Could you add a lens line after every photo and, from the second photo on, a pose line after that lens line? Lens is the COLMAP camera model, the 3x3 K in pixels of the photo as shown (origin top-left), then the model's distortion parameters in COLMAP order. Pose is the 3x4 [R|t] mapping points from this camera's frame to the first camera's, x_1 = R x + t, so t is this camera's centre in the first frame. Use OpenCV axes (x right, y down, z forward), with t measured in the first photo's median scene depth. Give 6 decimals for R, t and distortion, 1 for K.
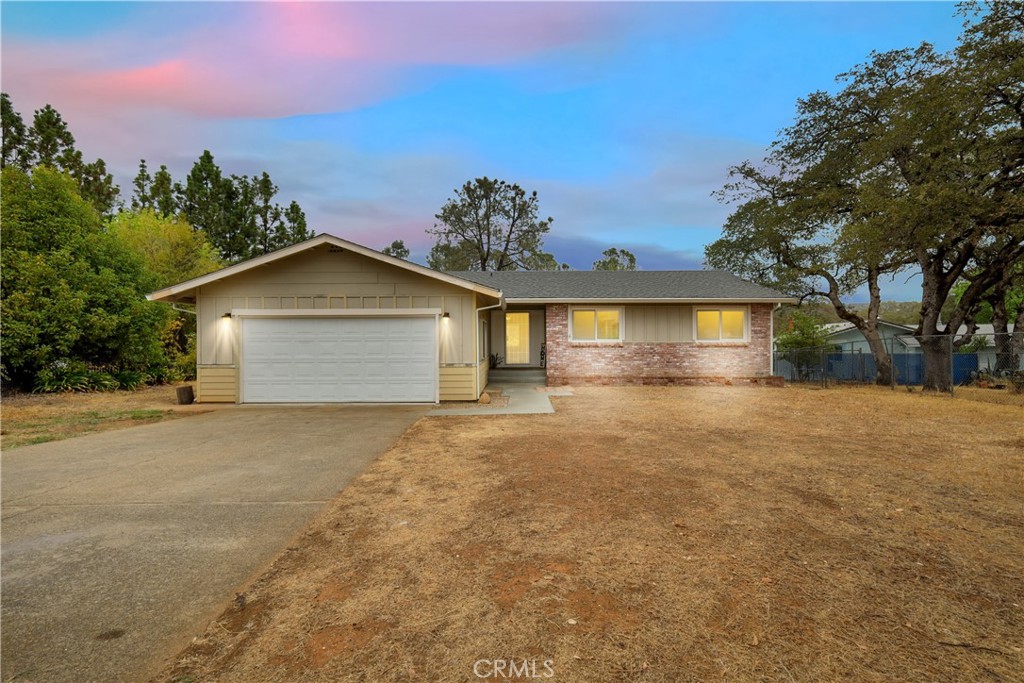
lens RADIAL K [[443.3, 0, 512.0], [0, 443.3, 341.5], [0, 0, 1]] dist [0.002681, 0.000248]
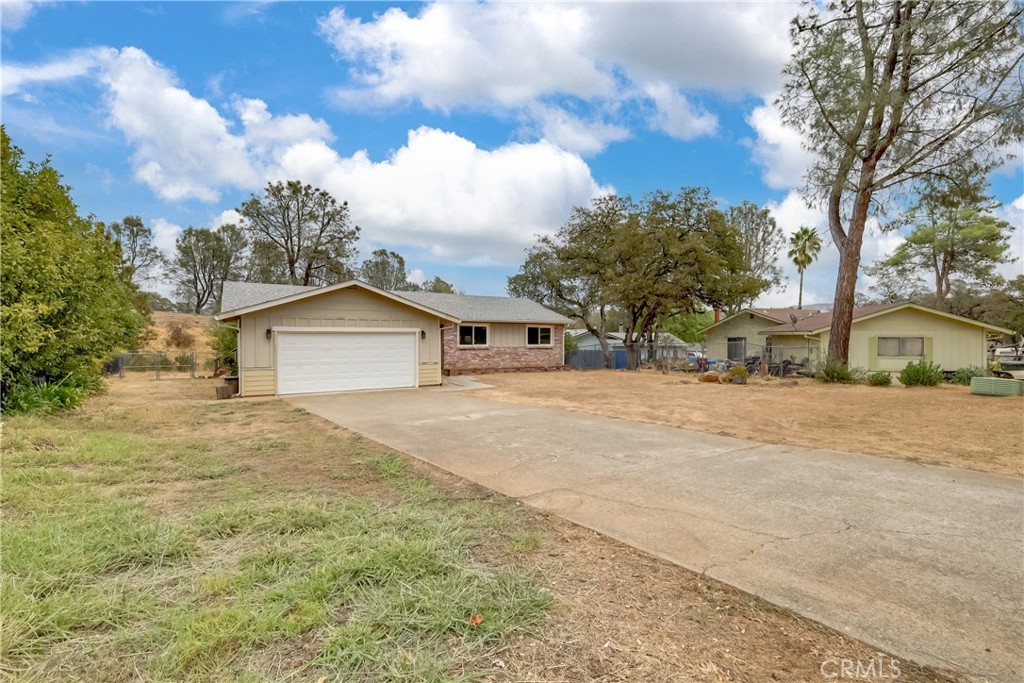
lens RADIAL K [[449.5, 0, 512.0], [0, 449.5, 341.5], [0, 0, 1]] dist [0.000485, 0.000078]
pose [[0.848264, 0.000199, 0.529573, -0.526370], [-0.005017, 0.999958, 0.007661, -0.028879], [-0.529549, -0.009156, 0.848230, -0.397384]]
